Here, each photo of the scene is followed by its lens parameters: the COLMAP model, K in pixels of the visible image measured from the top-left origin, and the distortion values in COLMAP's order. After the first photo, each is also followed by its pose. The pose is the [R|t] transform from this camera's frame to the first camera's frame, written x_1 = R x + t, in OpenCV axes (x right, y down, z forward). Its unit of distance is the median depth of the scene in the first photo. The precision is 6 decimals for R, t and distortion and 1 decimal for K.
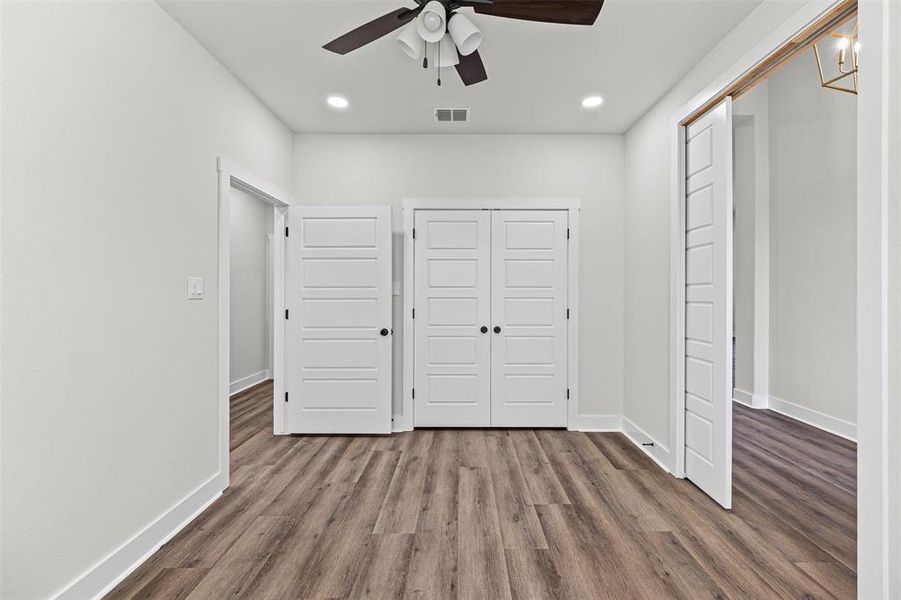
lens RADIAL K [[382.7, 0, 452.2], [0, 382.7, 291.0], [0, 0, 1]] dist [-0.001875, -0.000328]
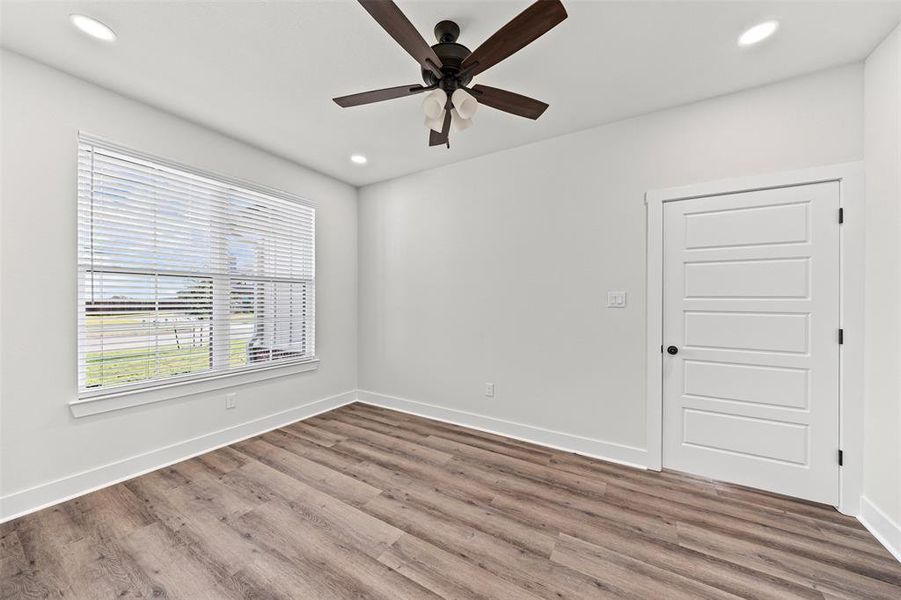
lens RADIAL K [[319.8, 0, 454.3], [0, 319.8, 299.4], [0, 0, 1]] dist [0.001212, 0.000541]
pose [[-0.481695, -0.006924, -0.876312, 0.668499], [-0.002415, 0.999975, -0.006574, 0.004060], [0.876336, -0.001050, -0.481700, 1.112542]]
